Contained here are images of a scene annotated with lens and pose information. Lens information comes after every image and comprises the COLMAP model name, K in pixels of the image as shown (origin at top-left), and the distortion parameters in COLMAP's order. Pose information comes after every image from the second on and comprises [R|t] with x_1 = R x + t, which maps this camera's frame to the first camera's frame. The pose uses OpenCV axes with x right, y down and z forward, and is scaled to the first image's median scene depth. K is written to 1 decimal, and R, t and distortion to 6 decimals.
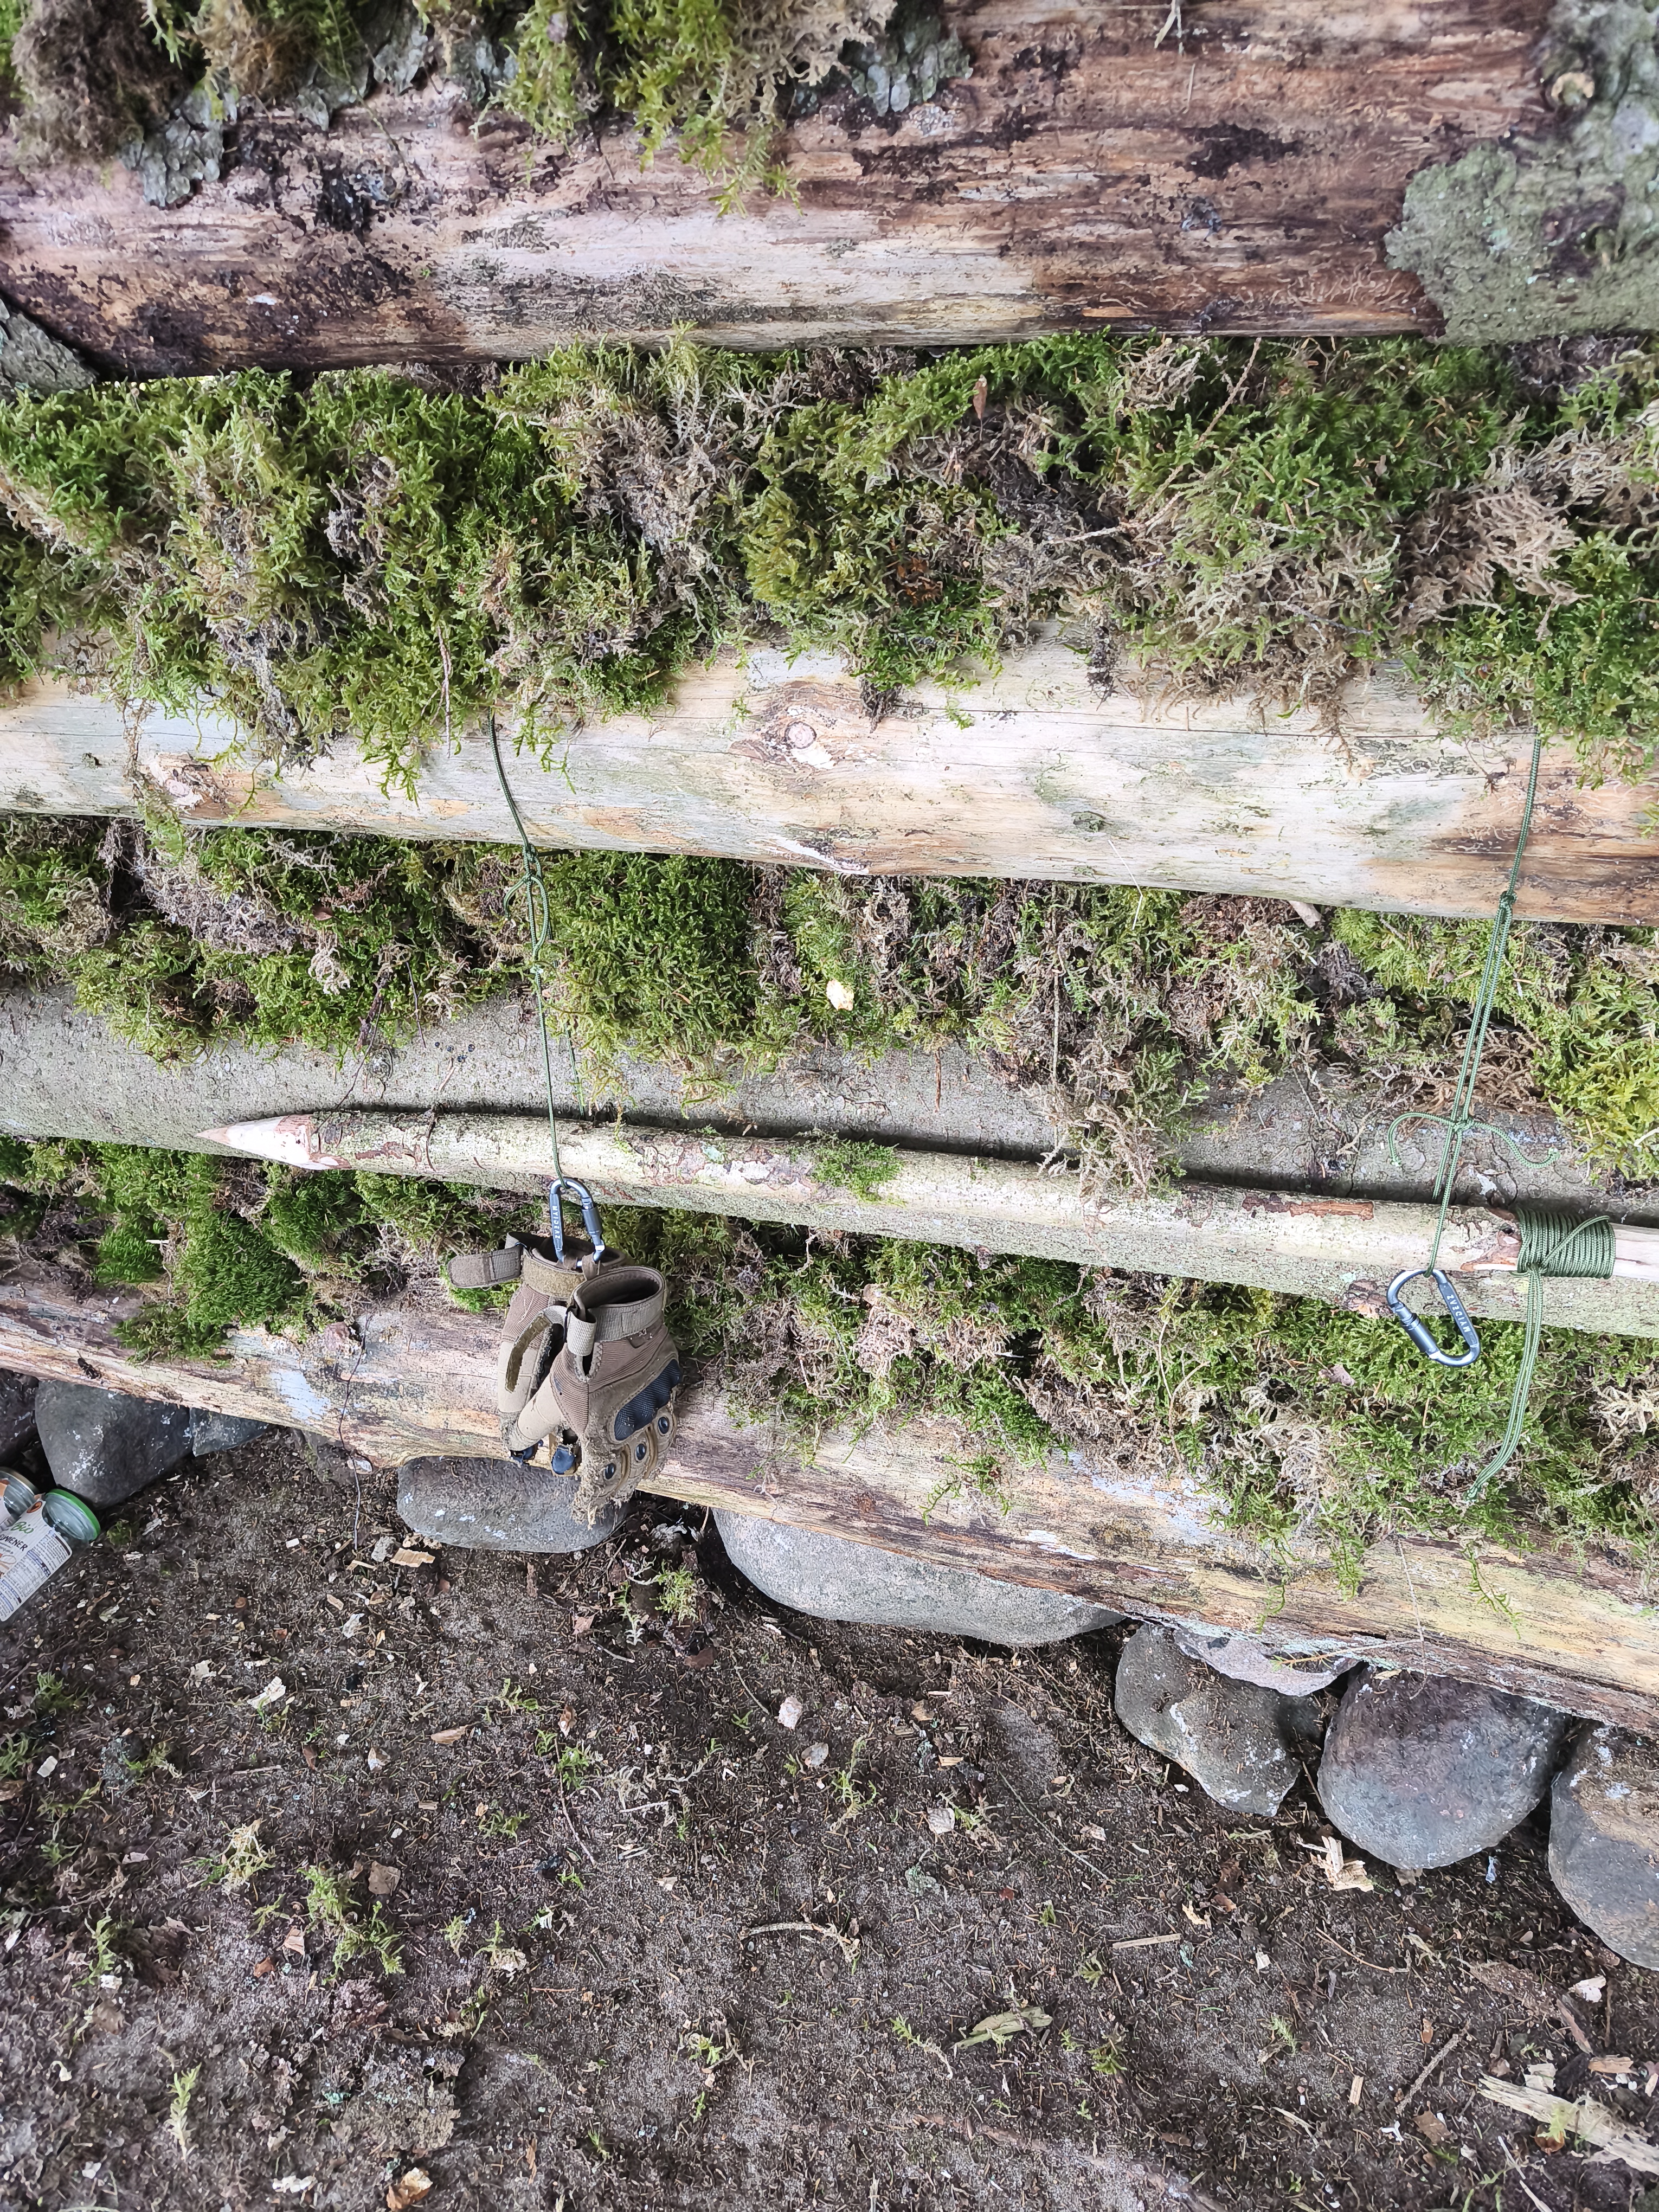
lens RADIAL K [[1562.1, 0, 830.1], [0, 1562.1, 1094.1], [0, 0, 1]] dist [0.060245, -0.079572]
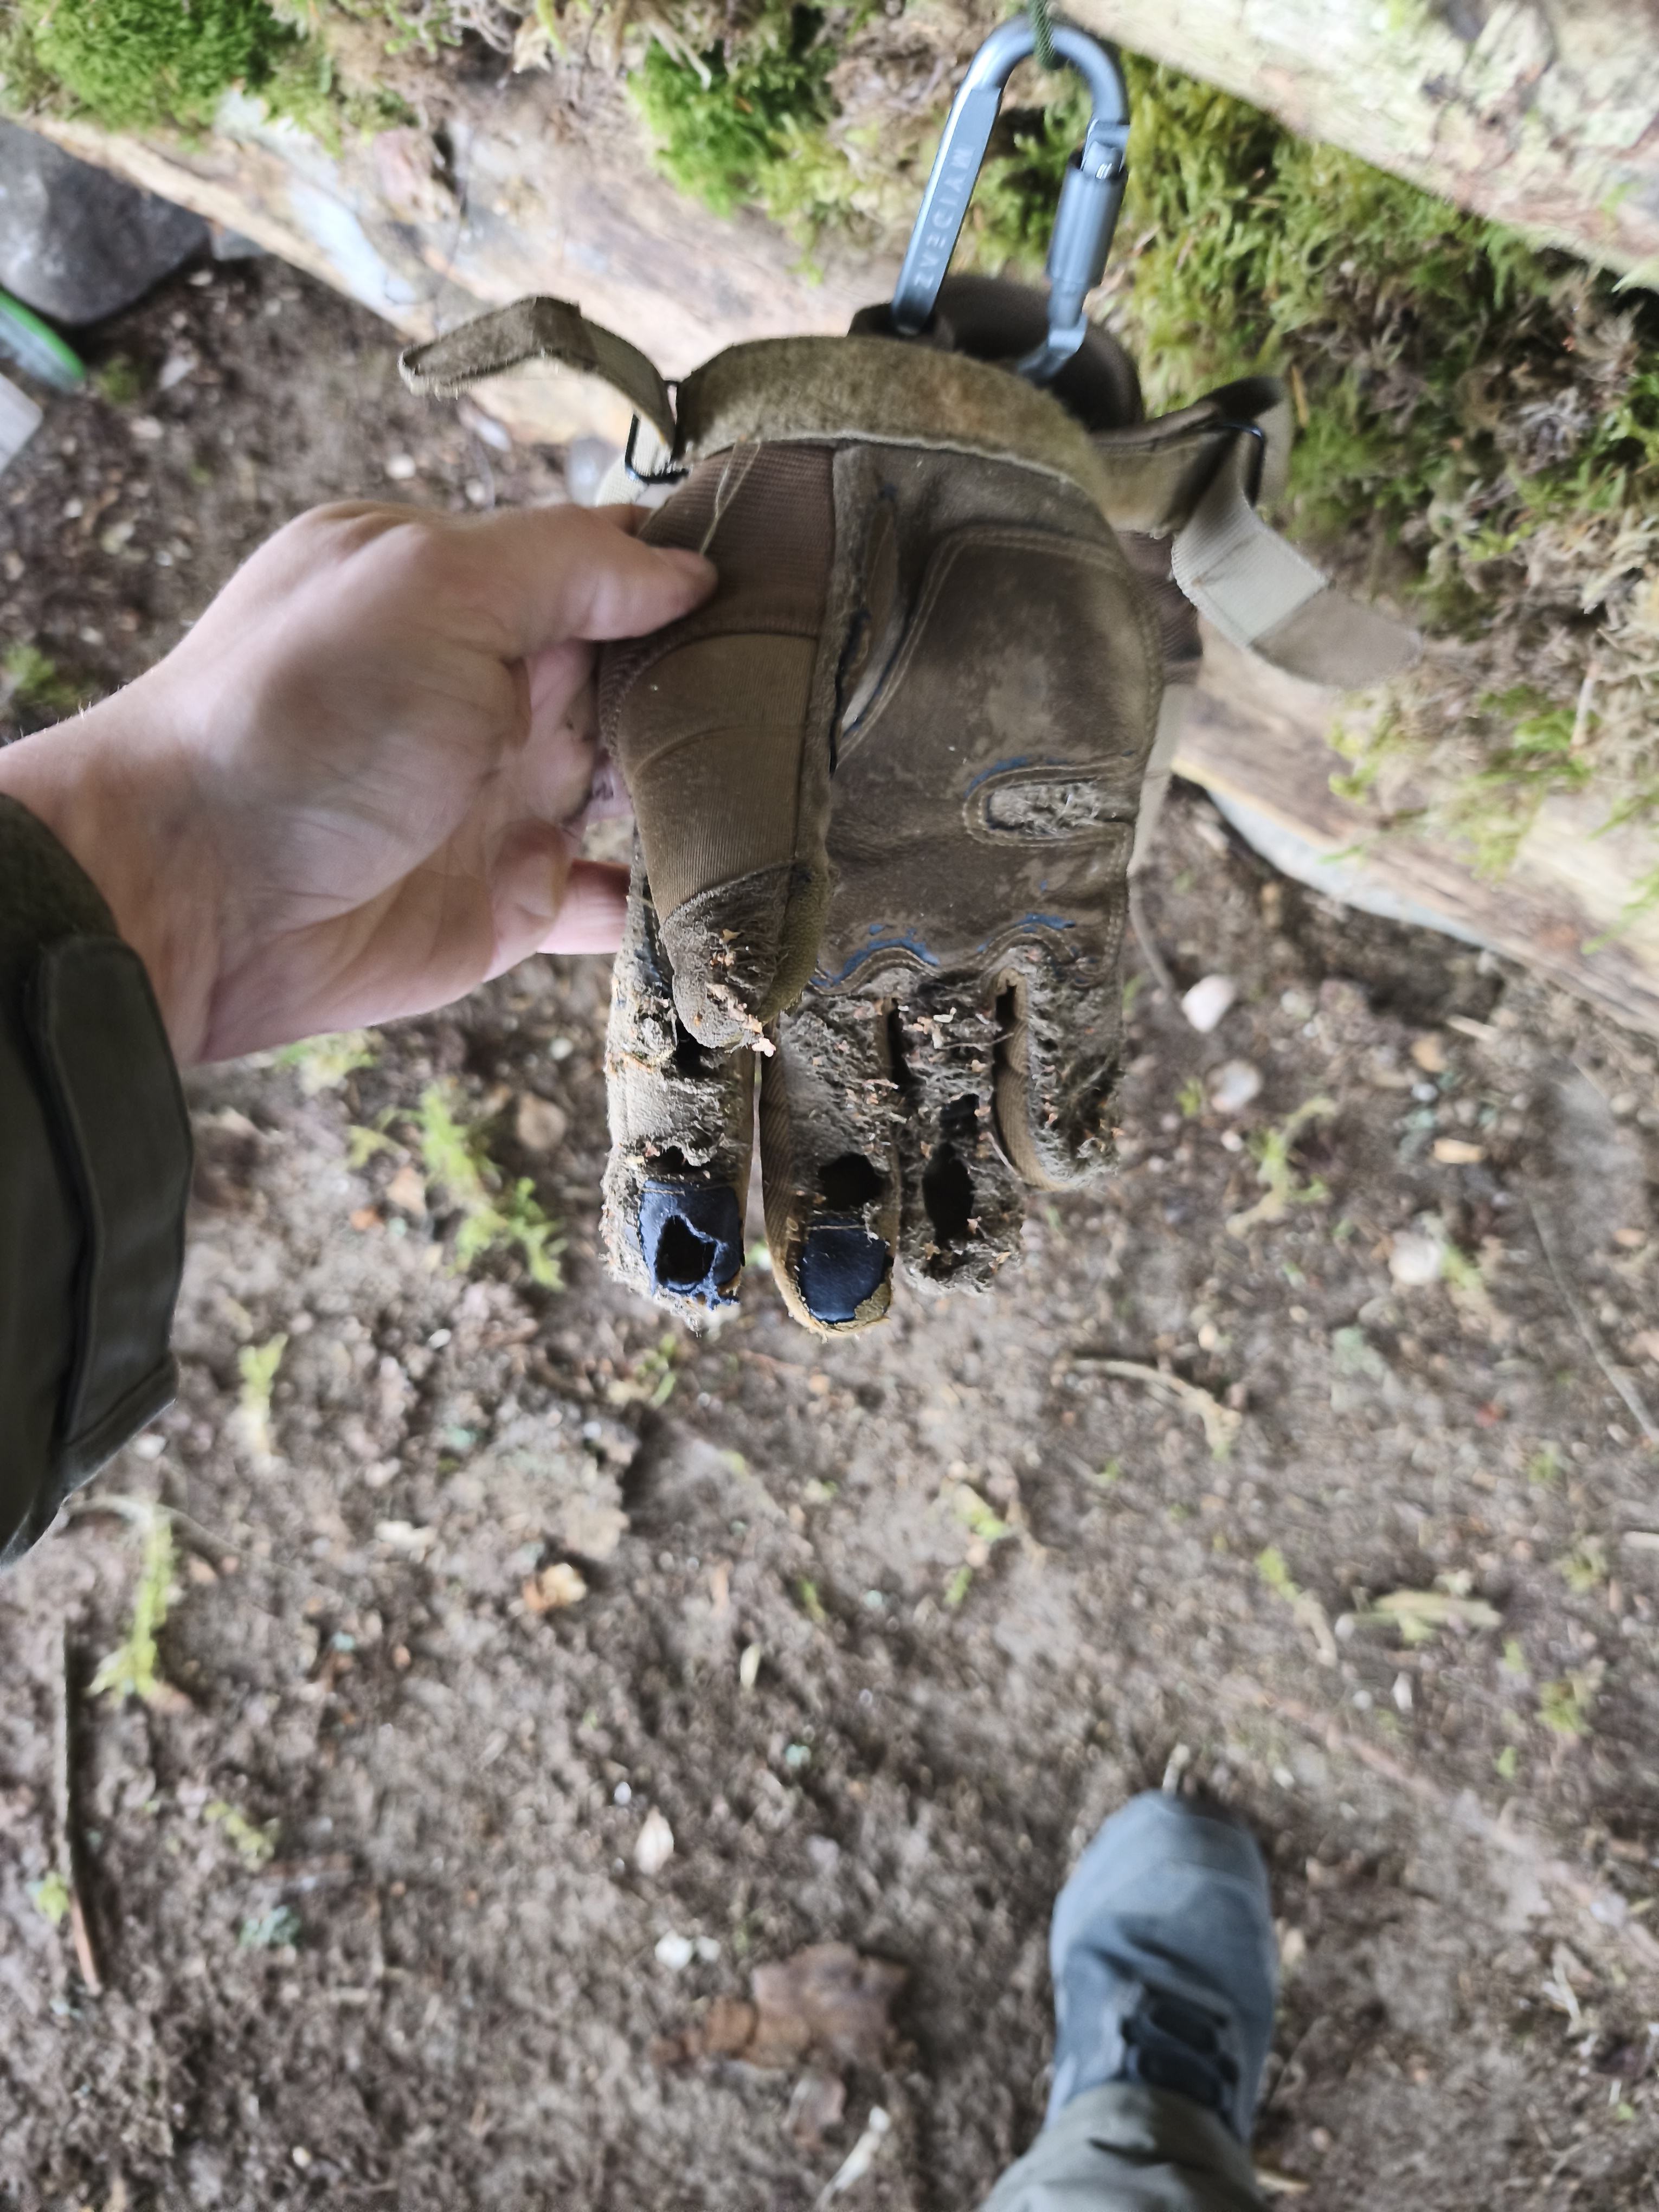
lens RADIAL K [[1589.3, 0, 829.5], [0, 1589.3, 1106.0], [0, 0, 1]] dist [0.006570, -0.066638]
pose [[0.970062, 0.233668, -0.066176, -0.137521], [-0.099504, 0.630982, 0.769390, -0.029070], [0.221538, -0.739771, 0.635343, 0.680604]]
